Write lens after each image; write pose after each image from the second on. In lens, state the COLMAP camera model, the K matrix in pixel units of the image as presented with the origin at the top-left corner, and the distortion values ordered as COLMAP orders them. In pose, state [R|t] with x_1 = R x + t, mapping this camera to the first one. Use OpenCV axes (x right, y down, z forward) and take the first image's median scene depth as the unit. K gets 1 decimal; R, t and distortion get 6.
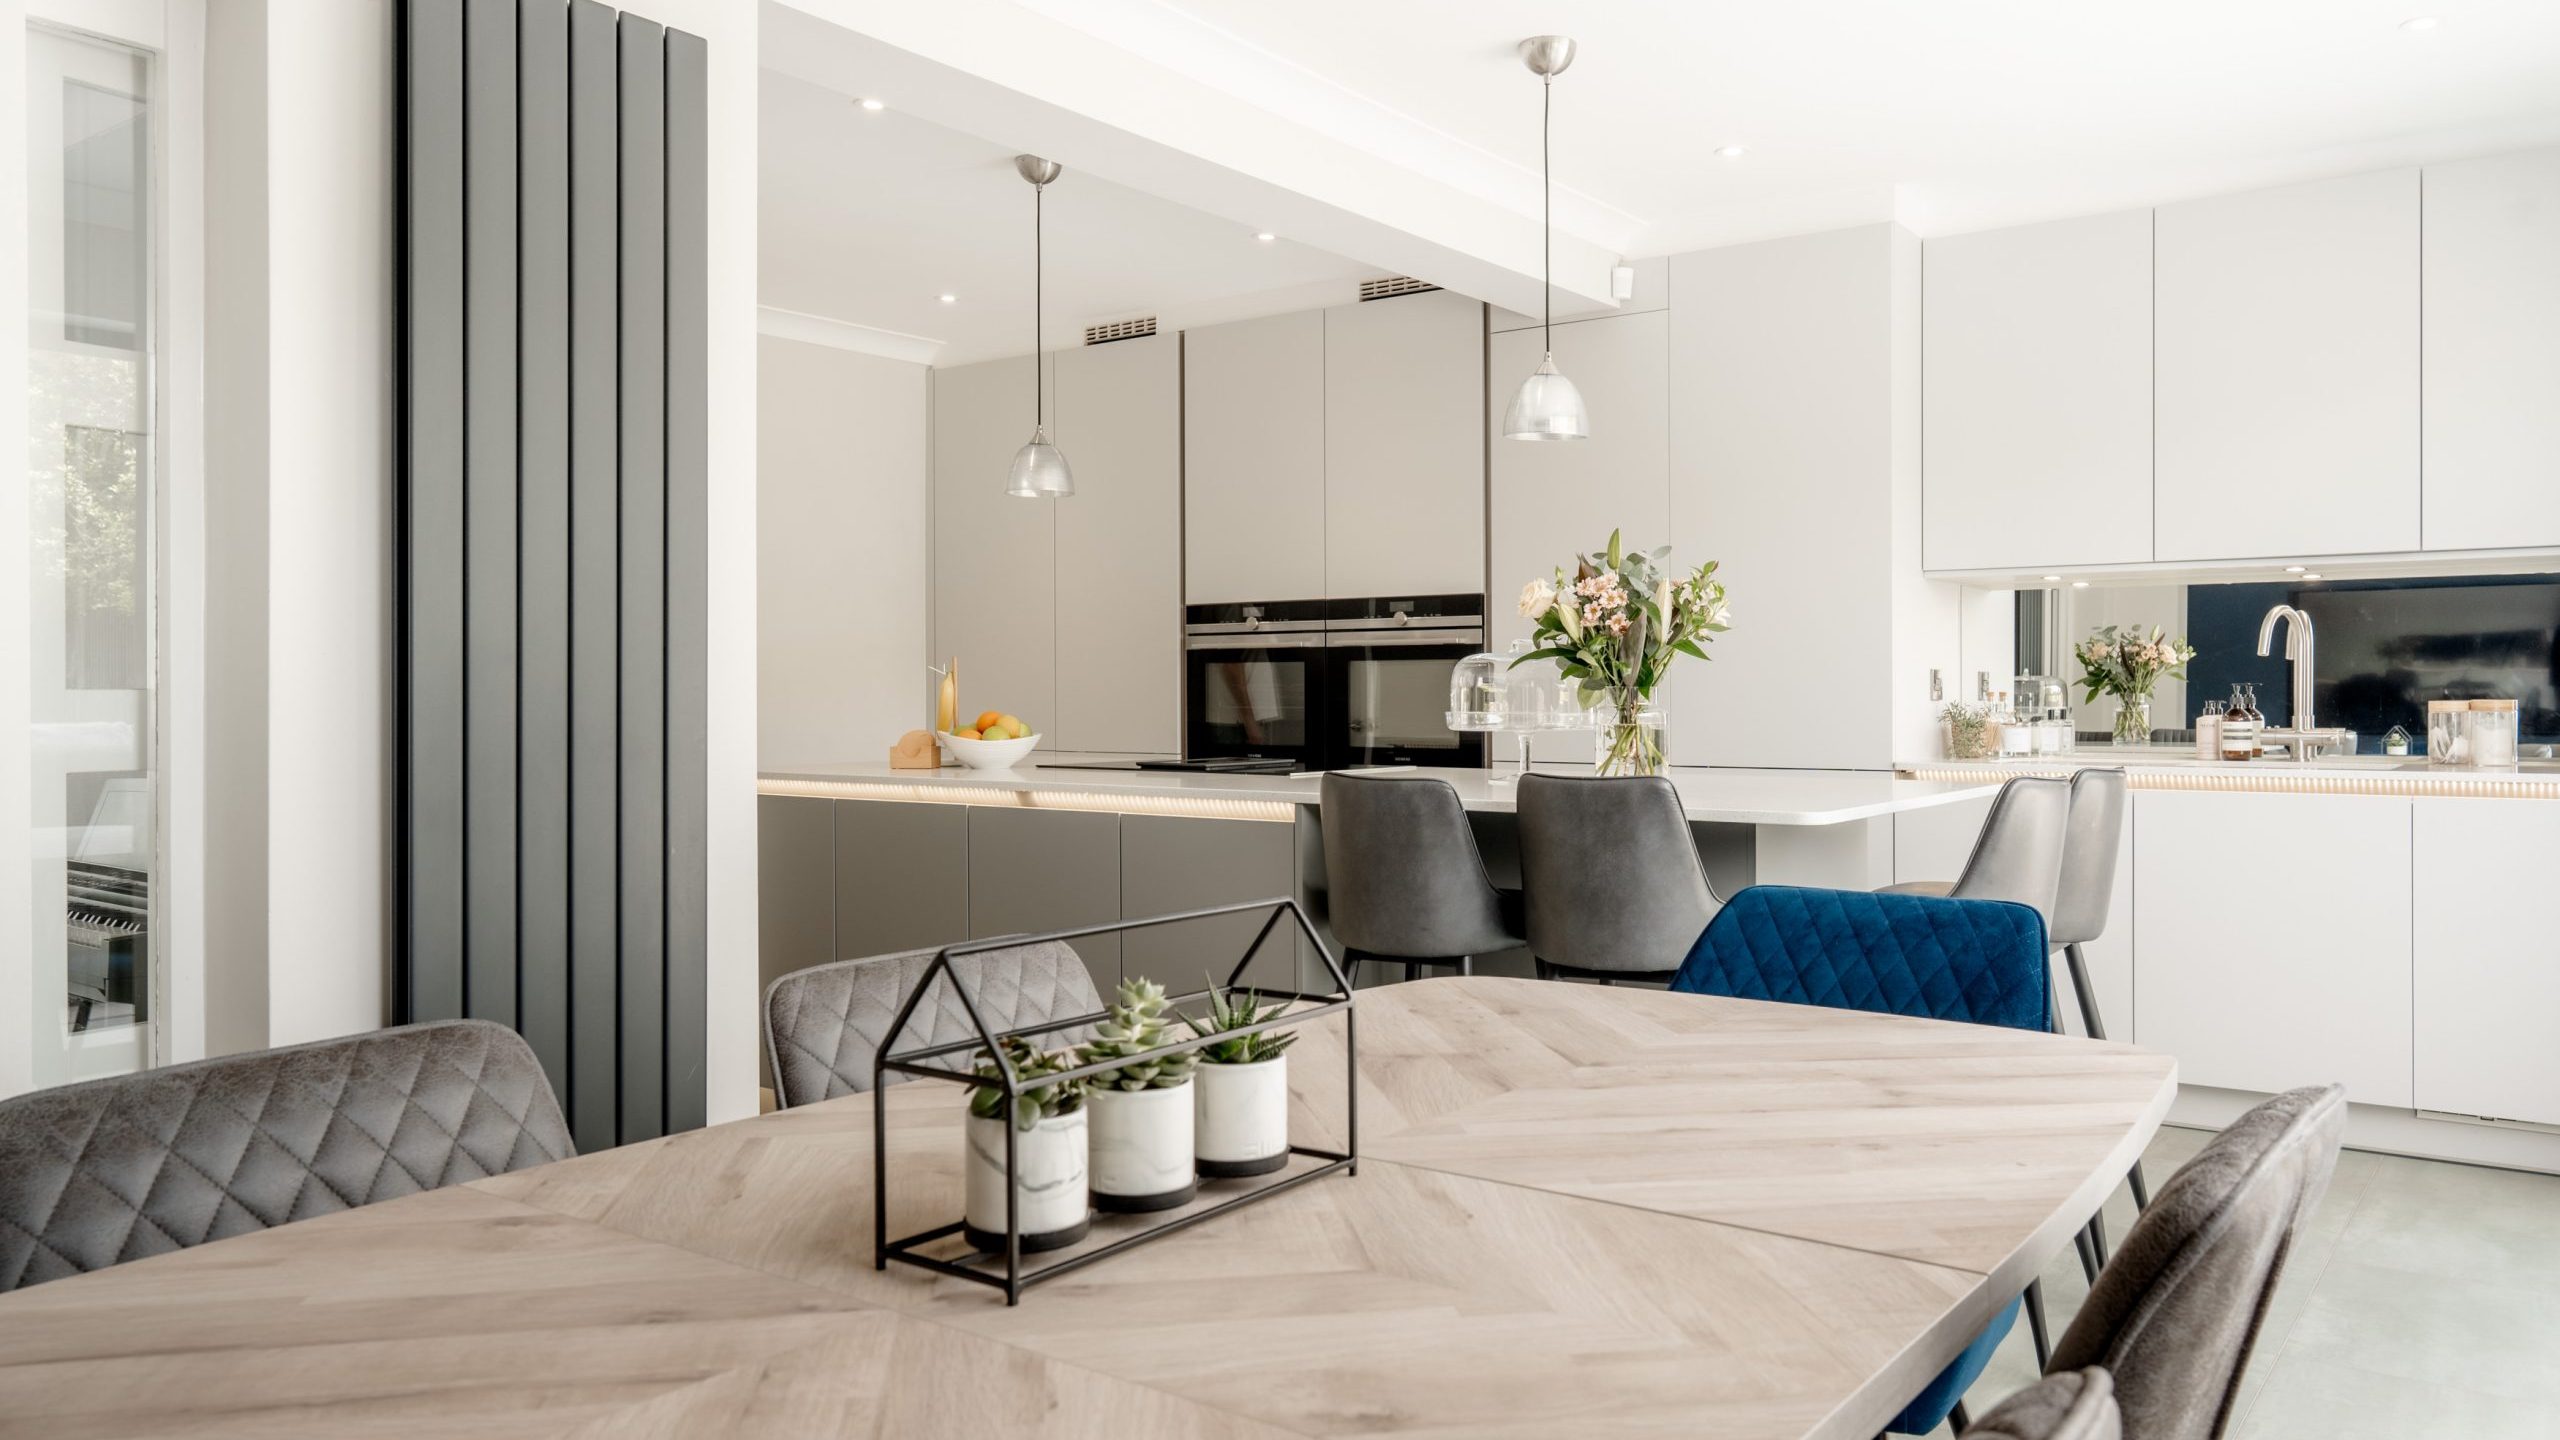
lens RADIAL K [[1800.7, 0, 1359.9], [0, 1800.7, 697.0], [0, 0, 1]] dist [-0.007168, 0.010434]
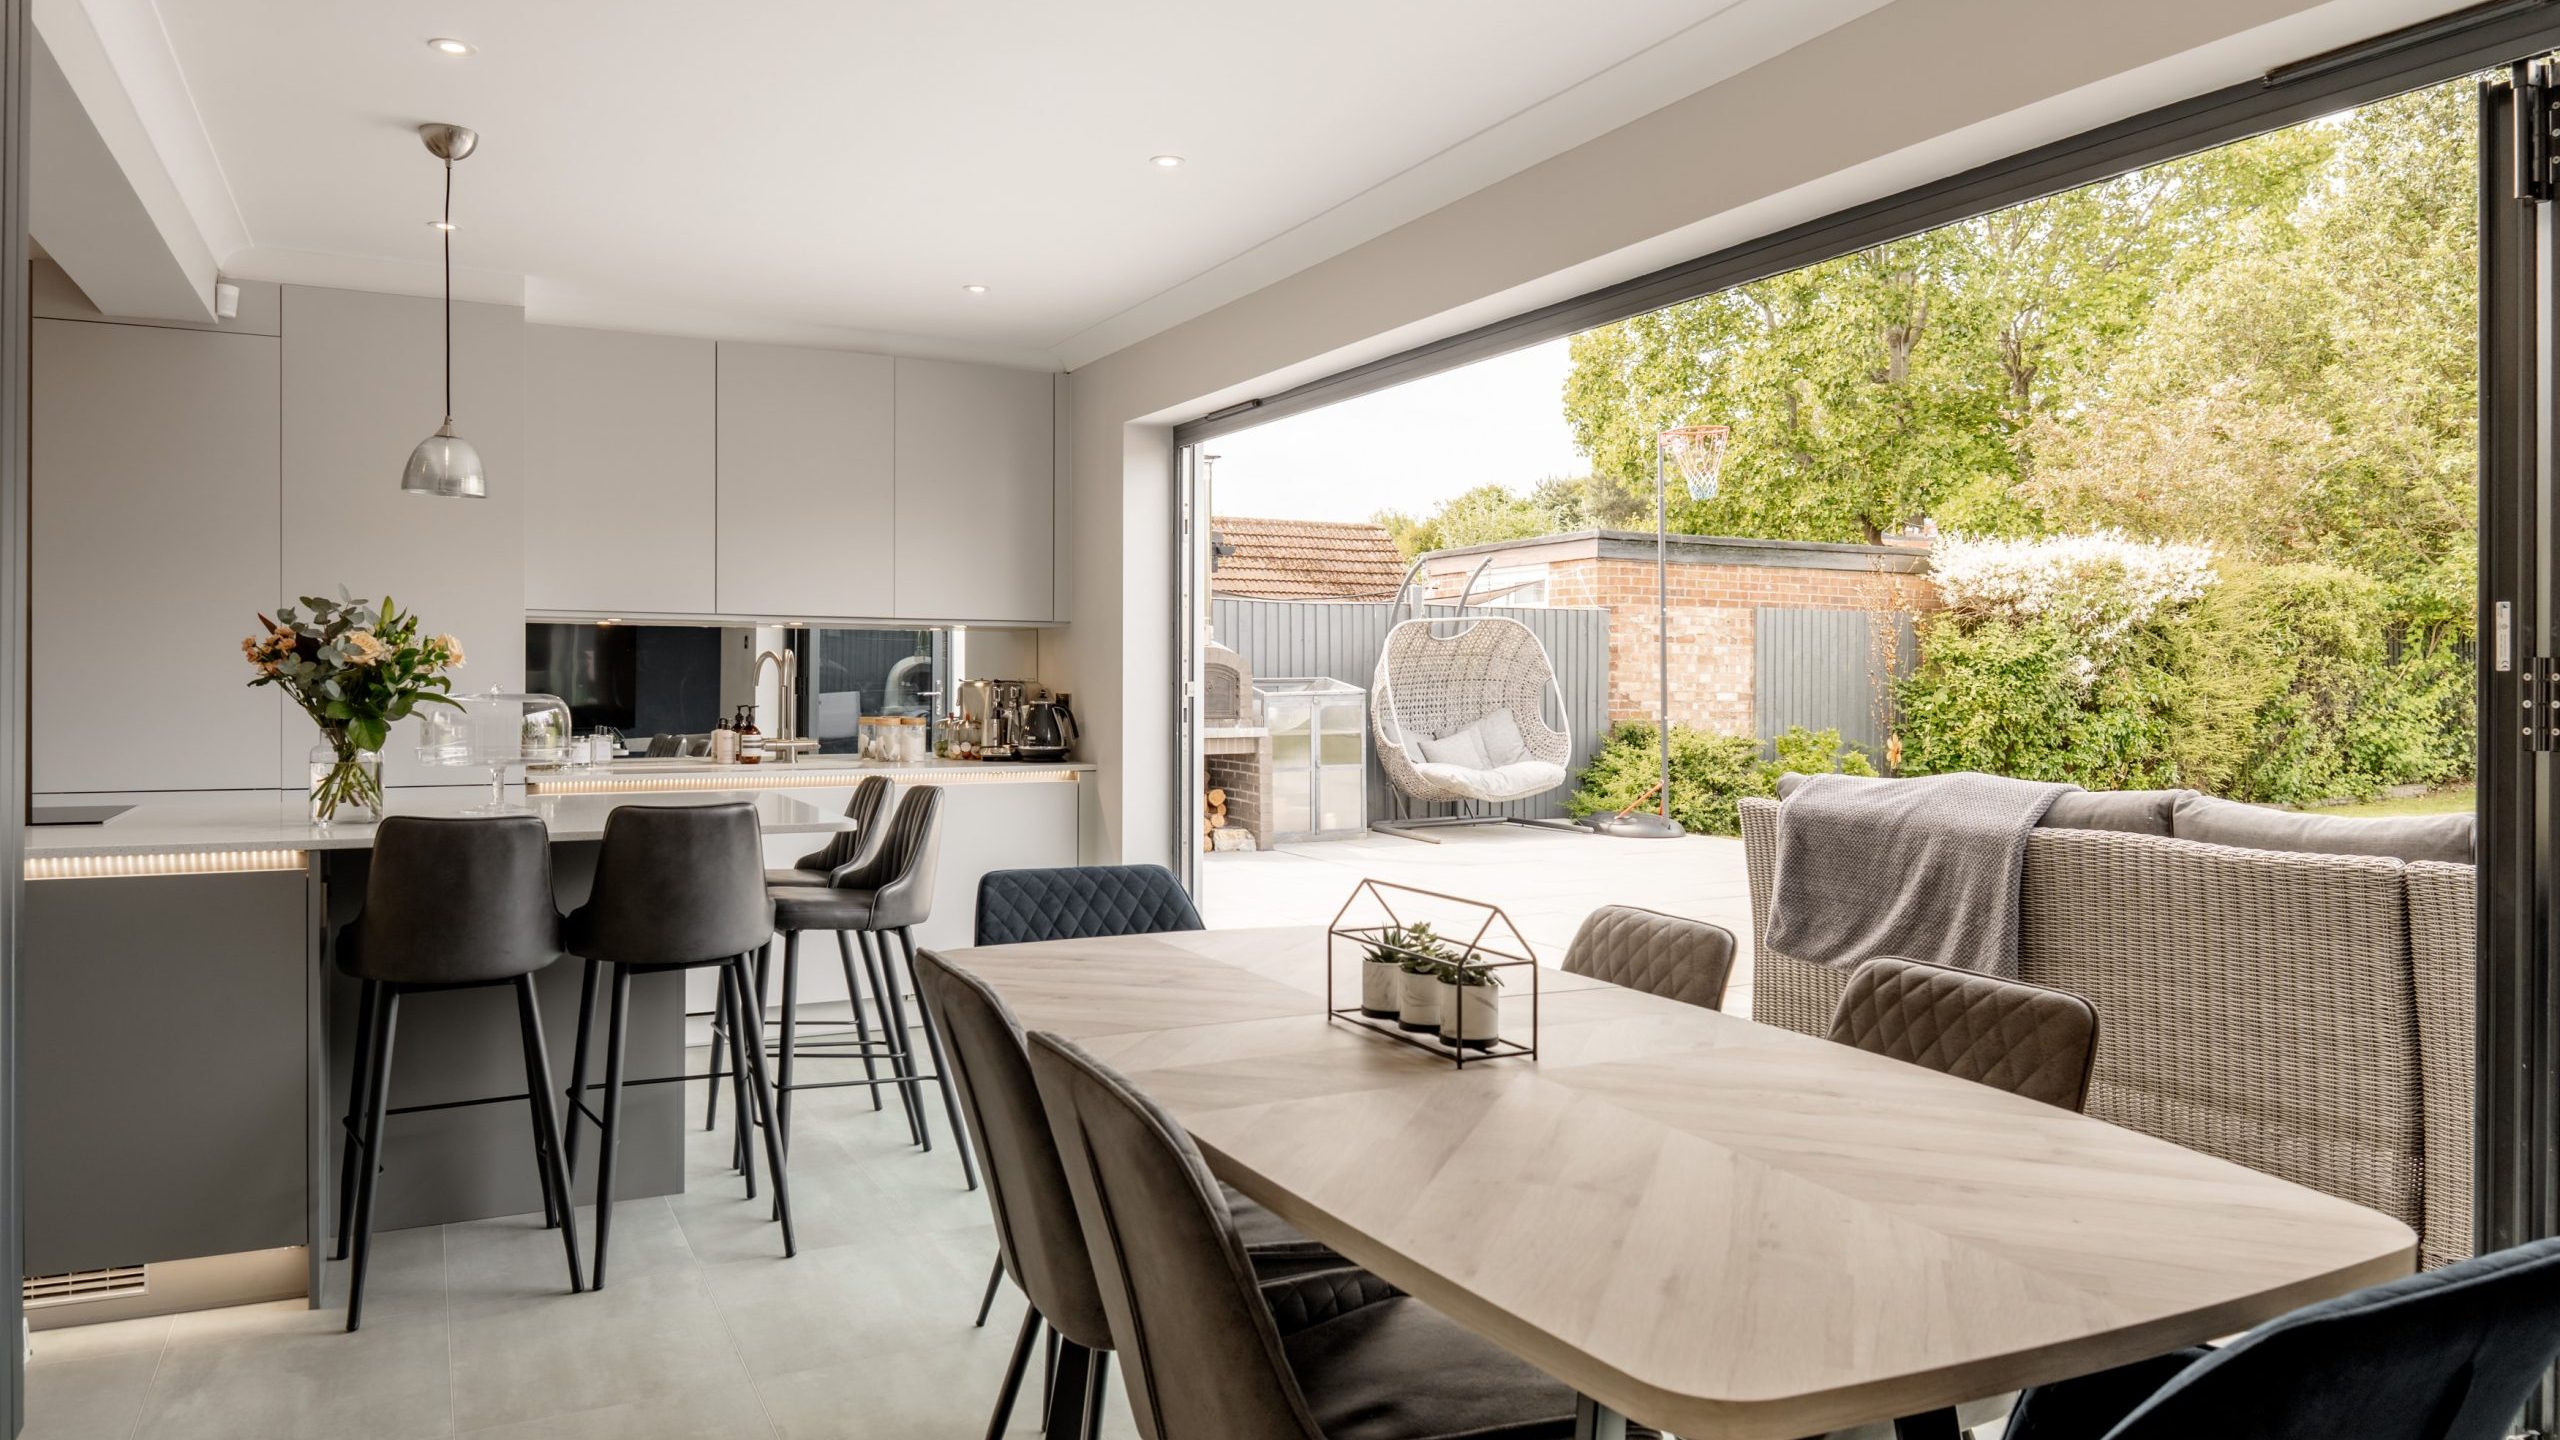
lens RADIAL K [[1696.5, 0, 1275.9], [0, 1696.5, 699.0], [0, 0, 1]] dist [0.006545, -0.003445]
pose [[0.477408, -0.004247, 0.878672, -0.553748], [-0.005127, 0.999958, 0.007619, -0.030906], [-0.878667, -0.008143, 0.477366, 0.070752]]
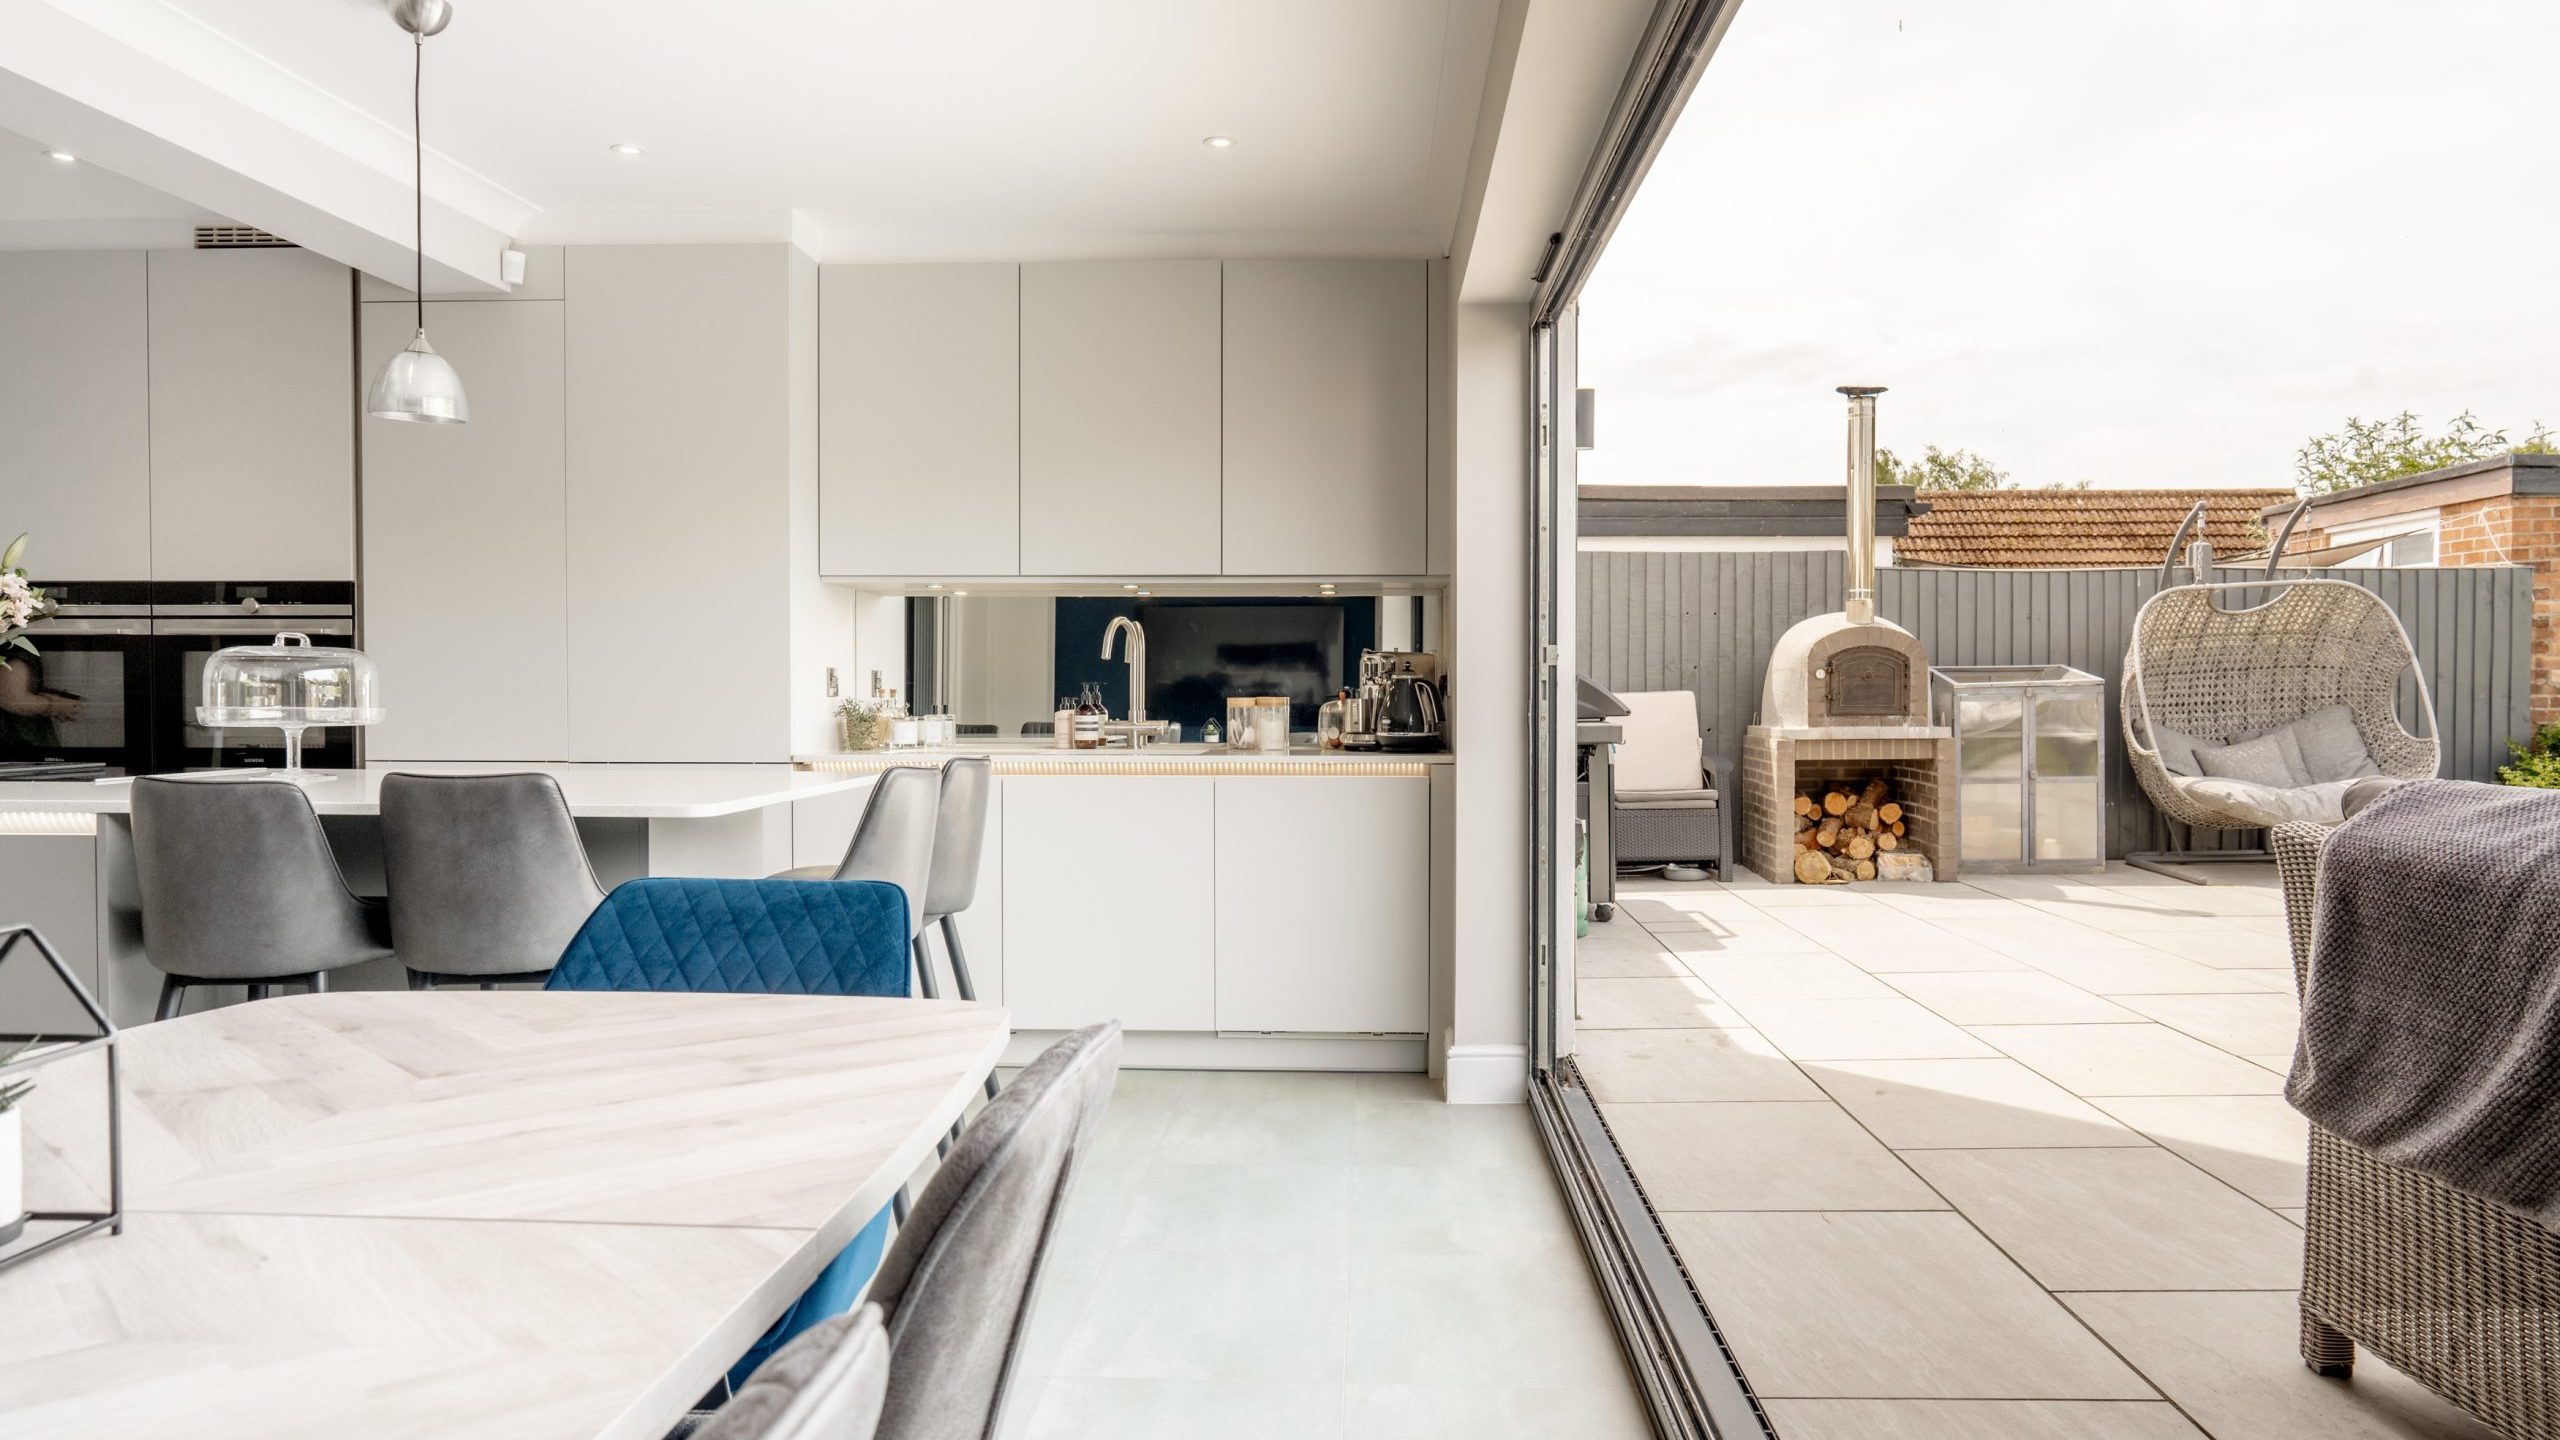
lens RADIAL K [[1696.5, 0, 1277.2], [0, 1696.5, 720.6], [0, 0, 1]] dist [0.006545, -0.003445]
pose [[0.848655, -0.005721, 0.528915, 0.012633], [-0.002662, 0.999883, 0.015086, 0.000135], [-0.528939, -0.014210, 0.848541, -0.001029]]
